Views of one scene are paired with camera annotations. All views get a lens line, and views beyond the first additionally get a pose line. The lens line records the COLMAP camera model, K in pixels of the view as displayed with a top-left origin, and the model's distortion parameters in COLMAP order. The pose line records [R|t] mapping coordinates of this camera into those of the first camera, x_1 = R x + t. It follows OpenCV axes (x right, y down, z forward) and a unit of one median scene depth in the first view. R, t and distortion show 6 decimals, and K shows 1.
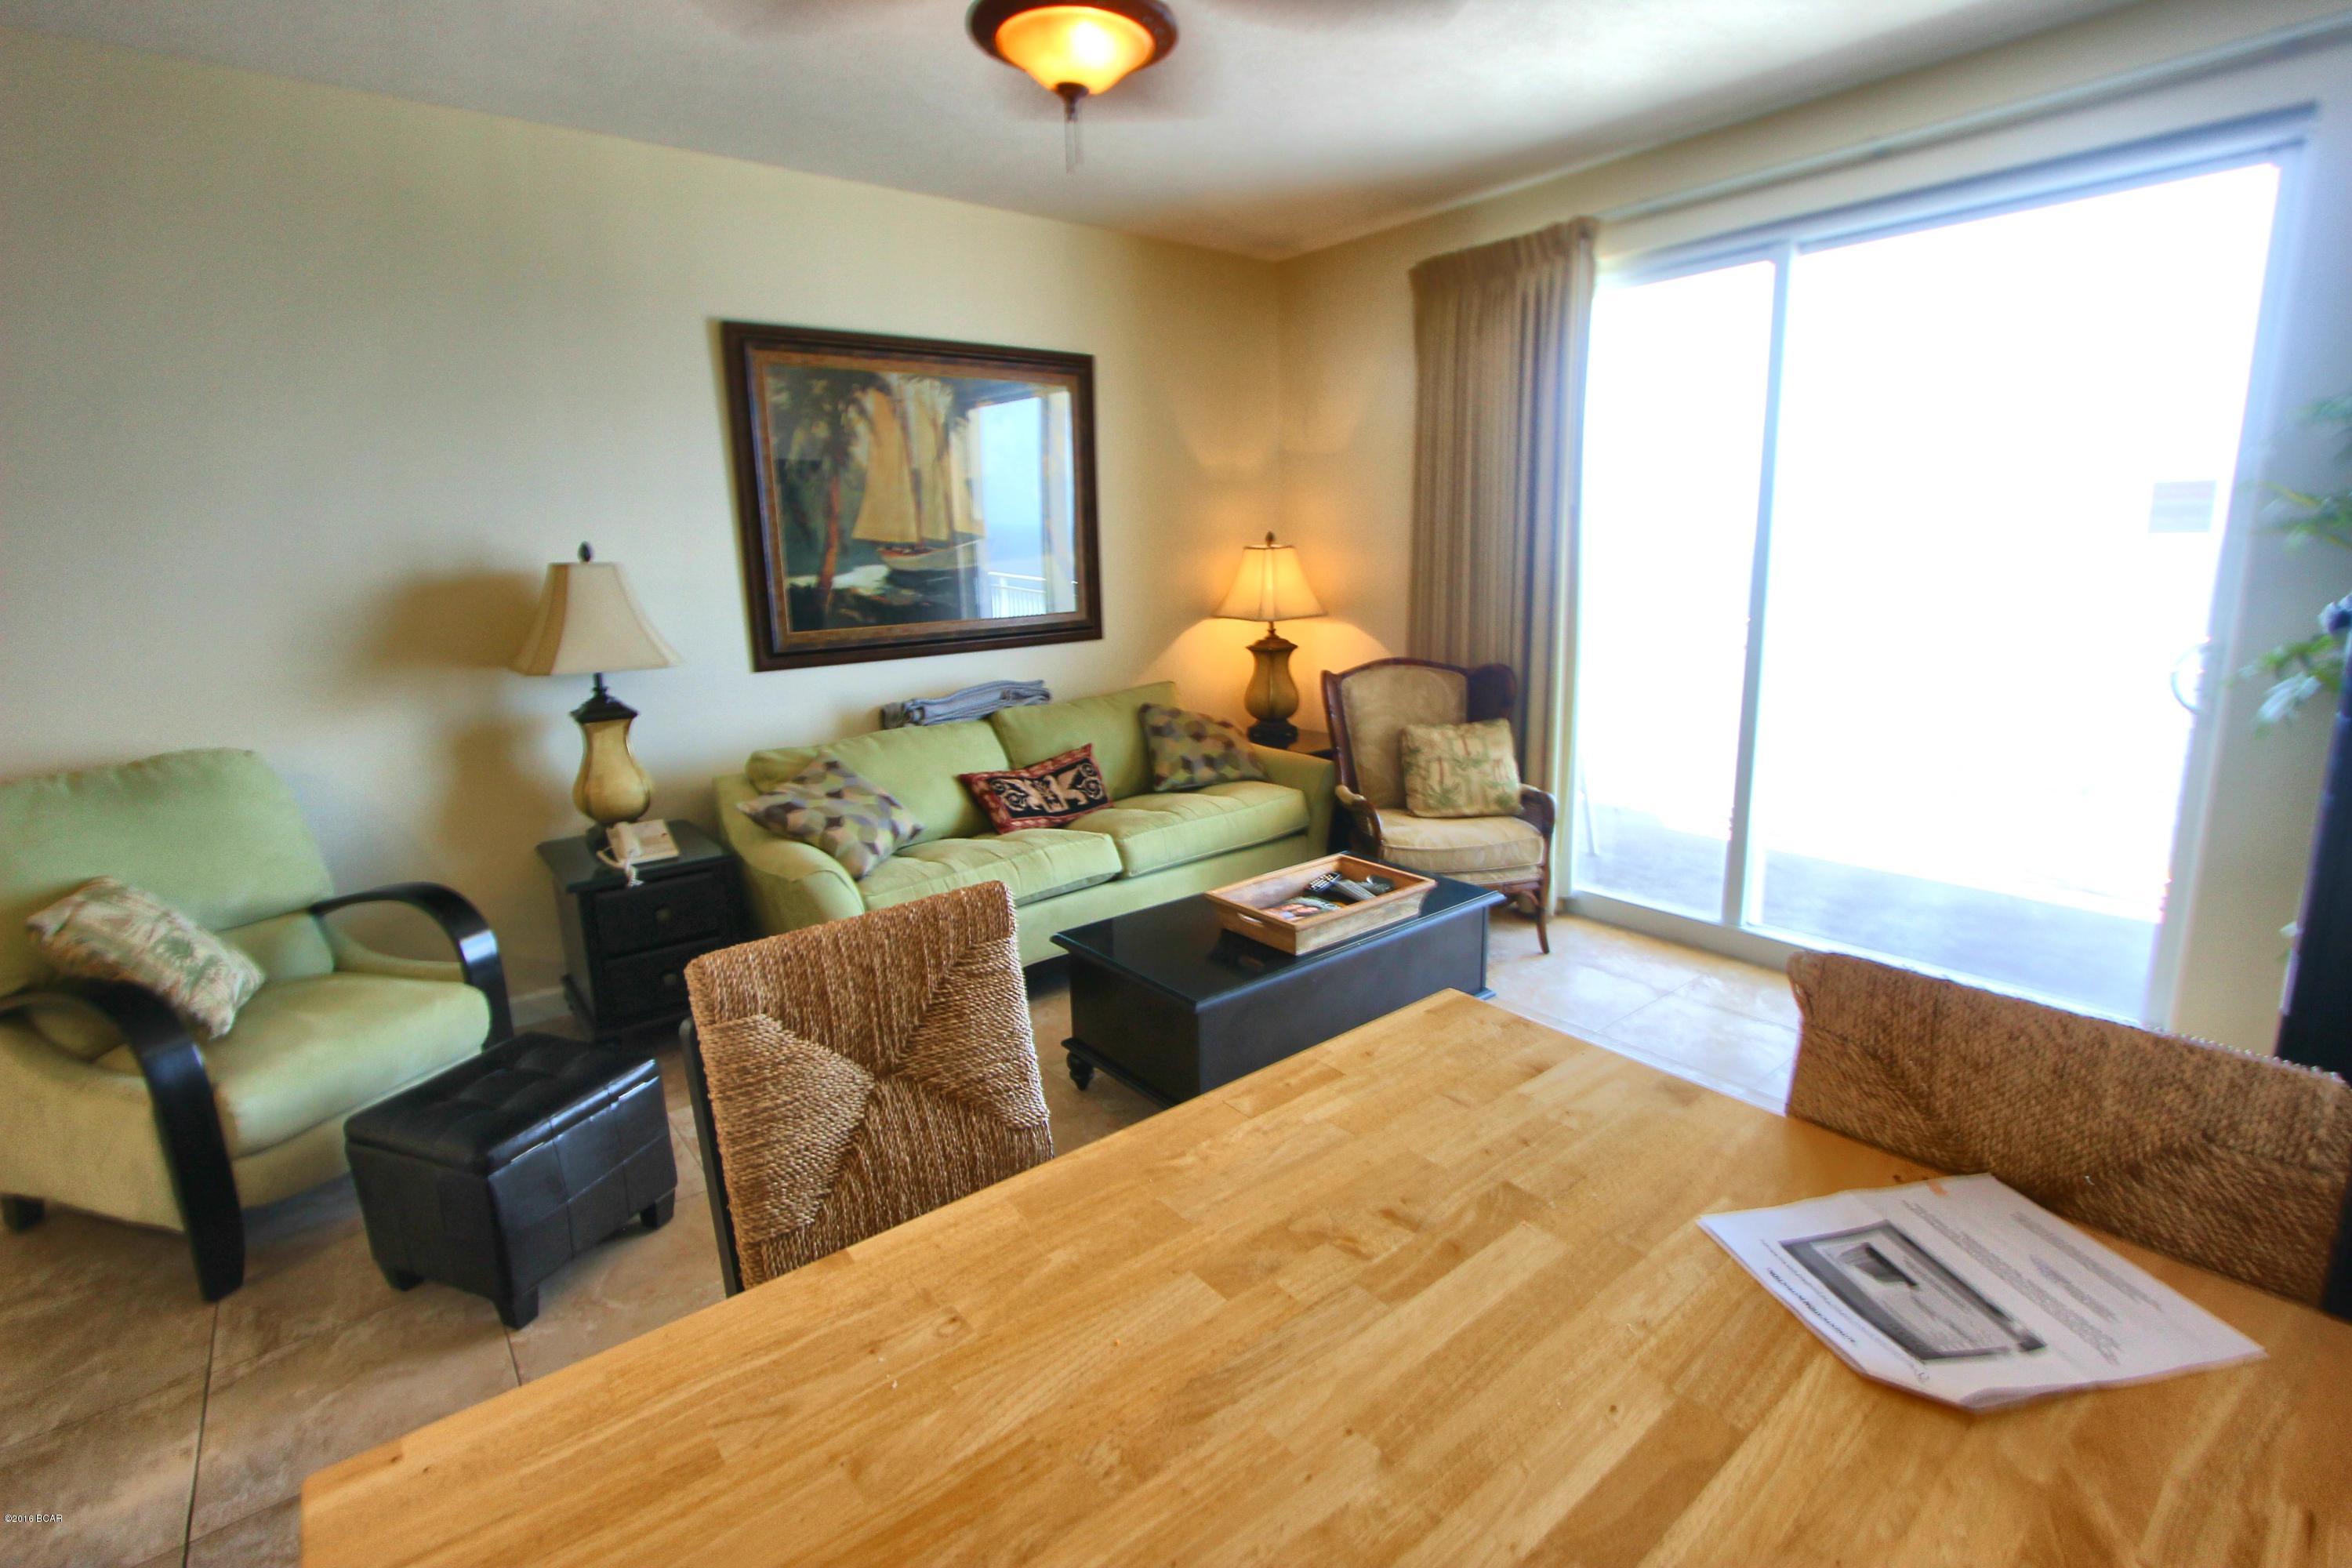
lens RADIAL K [[1081.9, 0, 1189.0], [0, 1081.9, 761.9], [0, 0, 1]] dist [-0.023150, 0.004919]
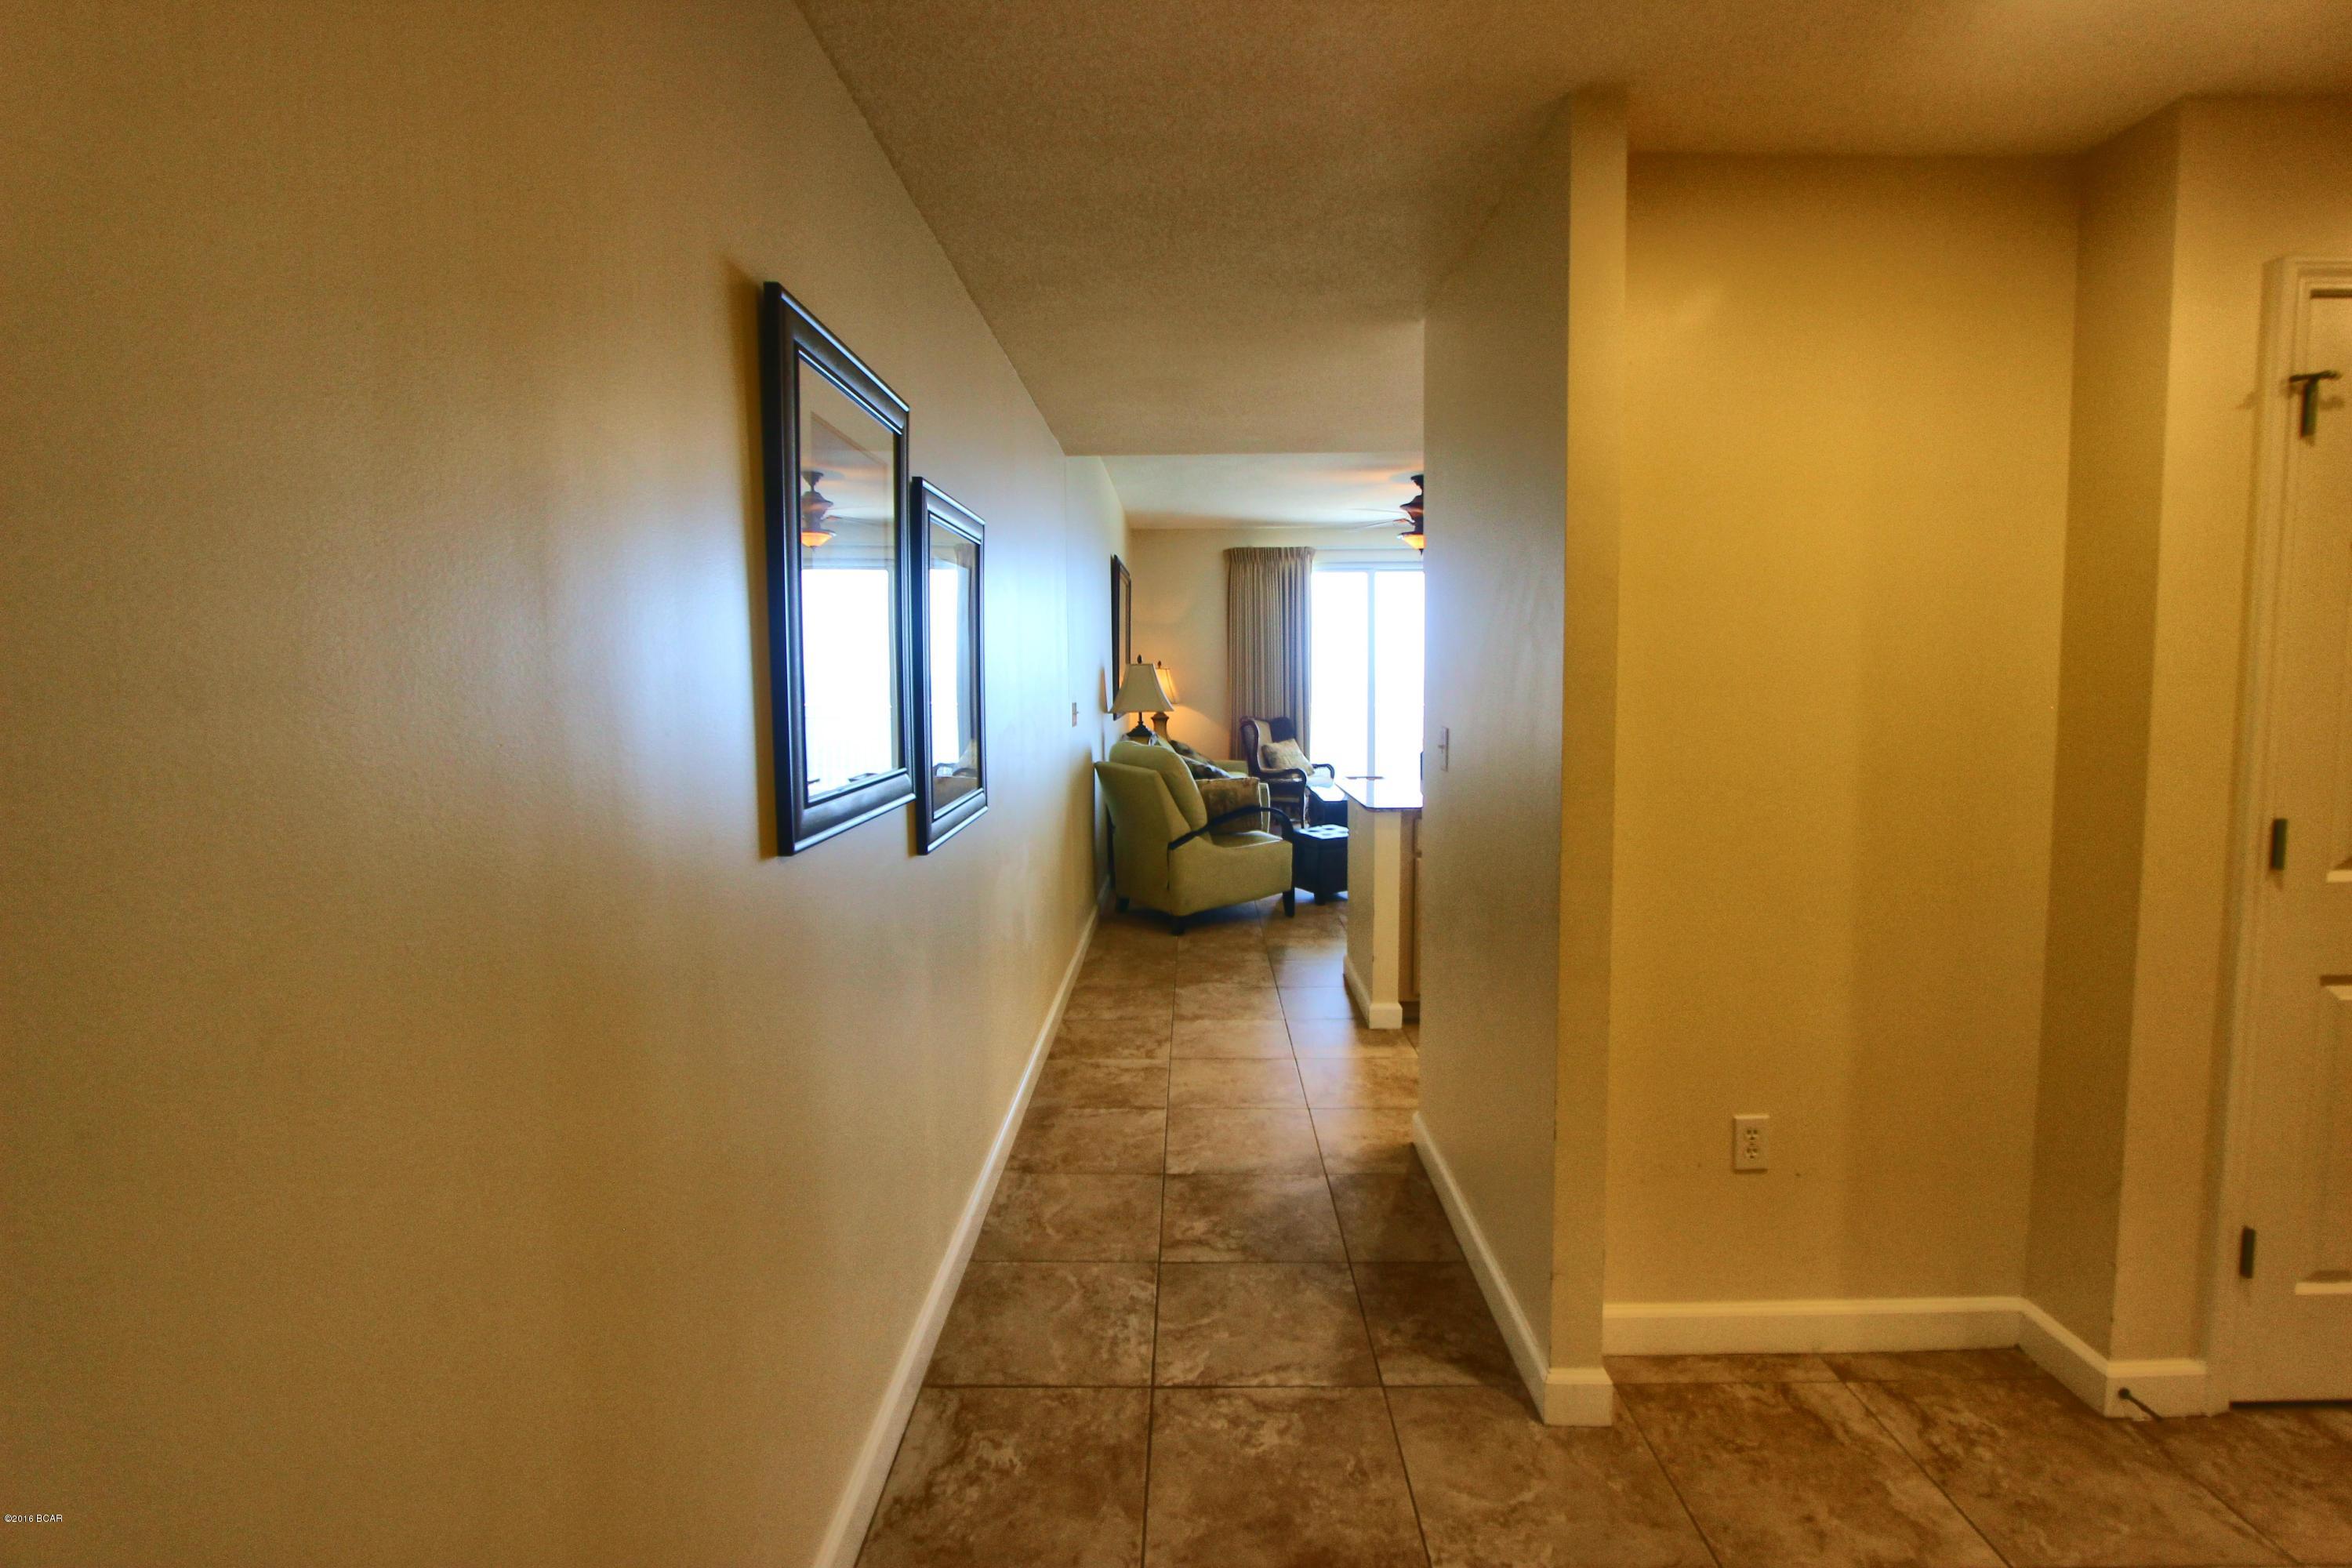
lens RADIAL K [[1081.9, 0, 1189.0], [0, 1081.9, 761.9], [0, 0, 1]] dist [-0.023150, 0.004919]
pose [[0.628860, -0.045528, 0.776184, -1.868359], [0.149966, 0.986642, -0.063628, 0.141207], [-0.762919, 0.156414, 0.627287, -0.365519]]
